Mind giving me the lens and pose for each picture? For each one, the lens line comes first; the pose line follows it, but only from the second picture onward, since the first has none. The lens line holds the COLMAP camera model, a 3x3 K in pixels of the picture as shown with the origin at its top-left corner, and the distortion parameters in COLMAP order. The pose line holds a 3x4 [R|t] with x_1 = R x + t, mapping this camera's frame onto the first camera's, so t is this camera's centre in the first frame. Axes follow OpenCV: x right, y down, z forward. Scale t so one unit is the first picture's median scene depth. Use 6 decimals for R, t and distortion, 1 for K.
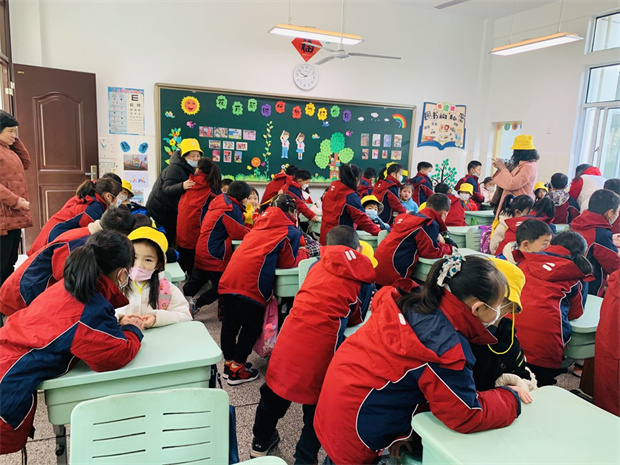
lens RADIAL K [[474.9, 0, 308.9], [0, 474.9, 234.5], [0, 0, 1]] dist [0.016359, 0.001657]
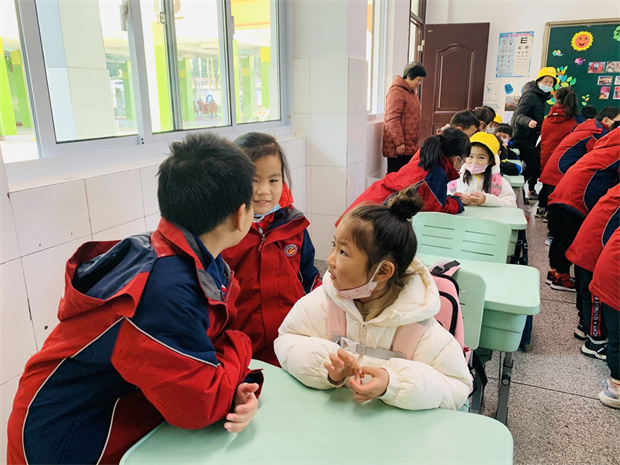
lens RADIAL K [[474.9, 0, 308.4], [0, 474.9, 231.7], [0, 0, 1]] dist [0.016359, 0.001657]
pose [[0.712822, 0.151529, -0.684780, 0.083786], [-0.085510, 0.987874, 0.129587, 0.035934], [0.696113, -0.033818, 0.717136, -0.107395]]
